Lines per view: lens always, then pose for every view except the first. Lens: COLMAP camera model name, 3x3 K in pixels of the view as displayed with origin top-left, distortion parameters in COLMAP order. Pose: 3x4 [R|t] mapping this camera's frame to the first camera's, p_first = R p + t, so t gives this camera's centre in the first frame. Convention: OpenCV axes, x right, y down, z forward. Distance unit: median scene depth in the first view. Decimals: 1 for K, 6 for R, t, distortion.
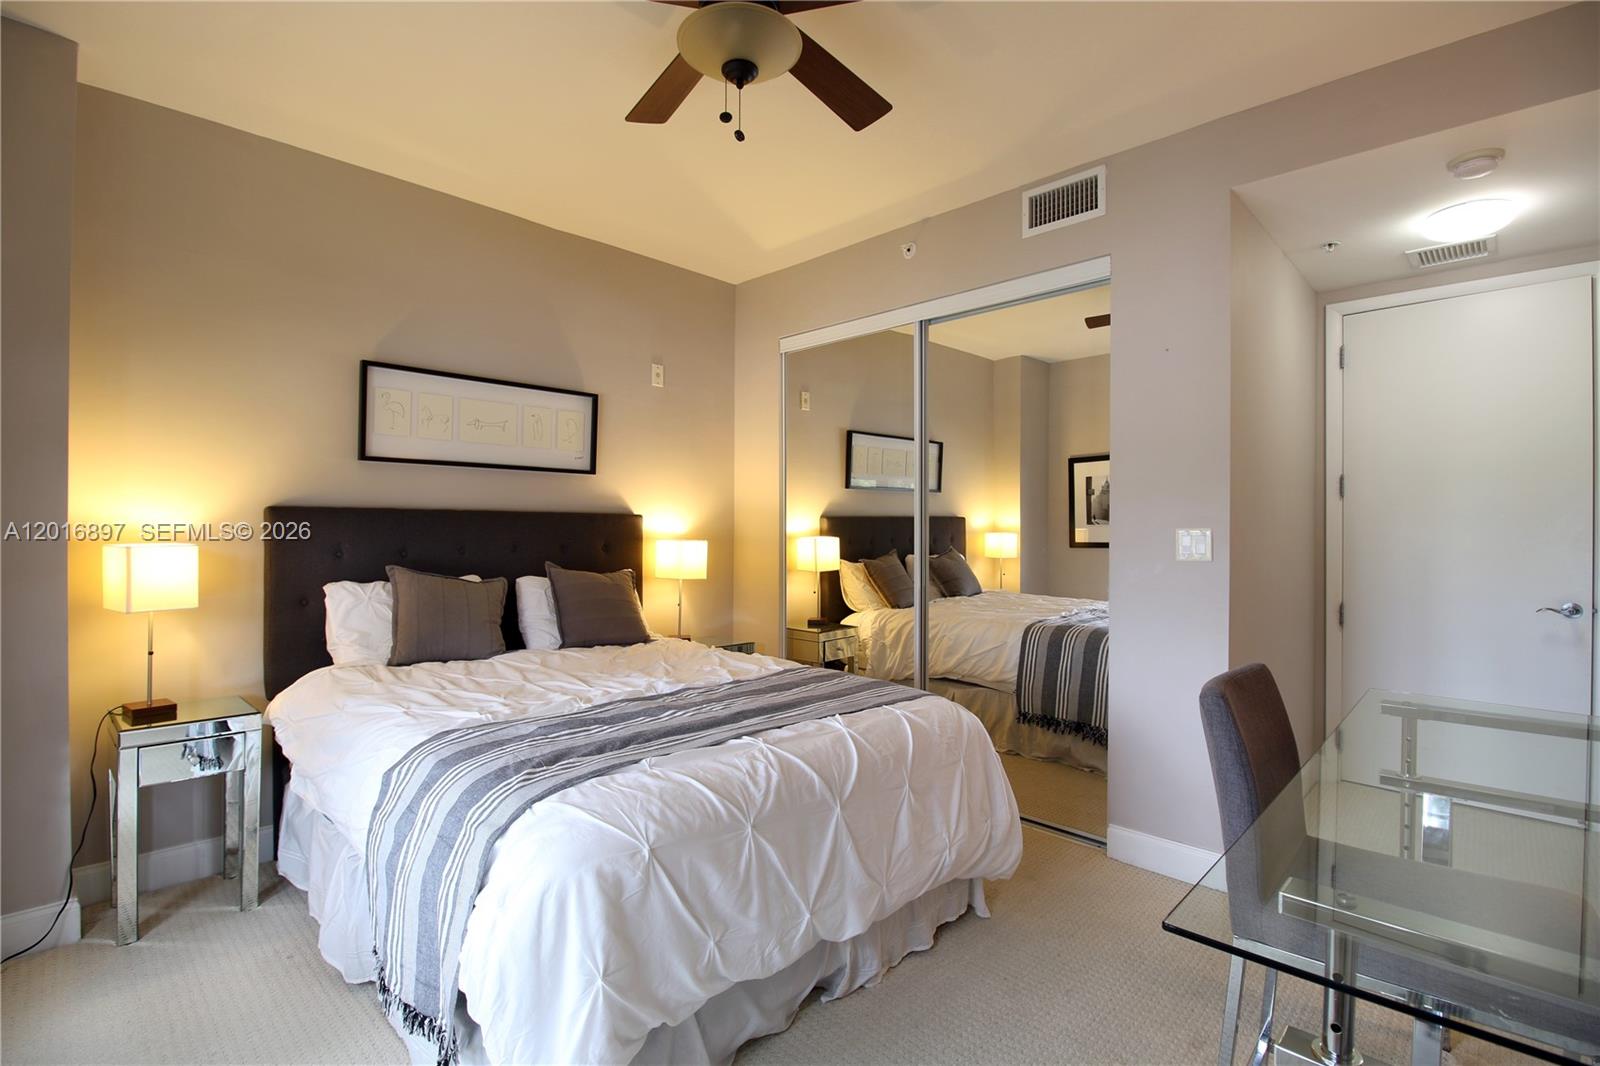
lens RADIAL K [[745.9, 0, 800.0], [0, 745.9, 533.0], [0, 0, 1]] dist [-0.001874, -0.000178]
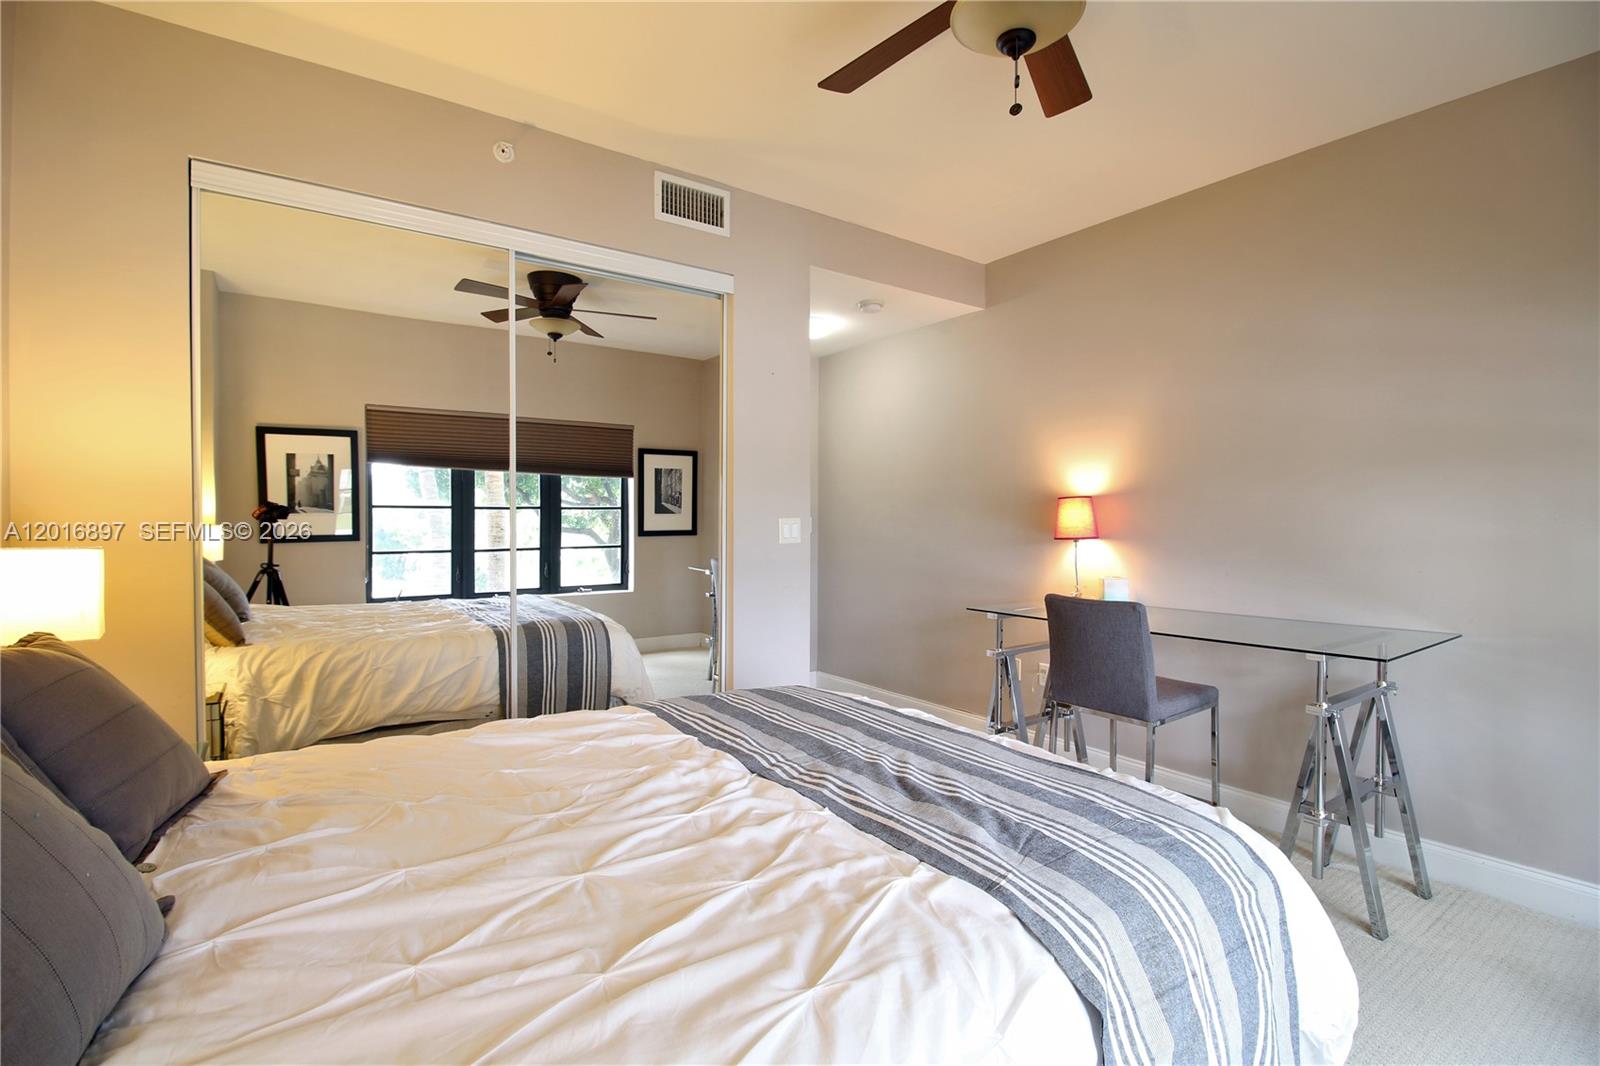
lens RADIAL K [[745.9, 0, 800.0], [0, 745.9, 533.0], [0, 0, 1]] dist [-0.001874, -0.000178]
pose [[0.155119, -0.032905, 0.987348, -0.635475], [0.011359, 0.999438, 0.031524, -0.017725], [-0.987830, 0.006325, 0.155406, 0.668270]]
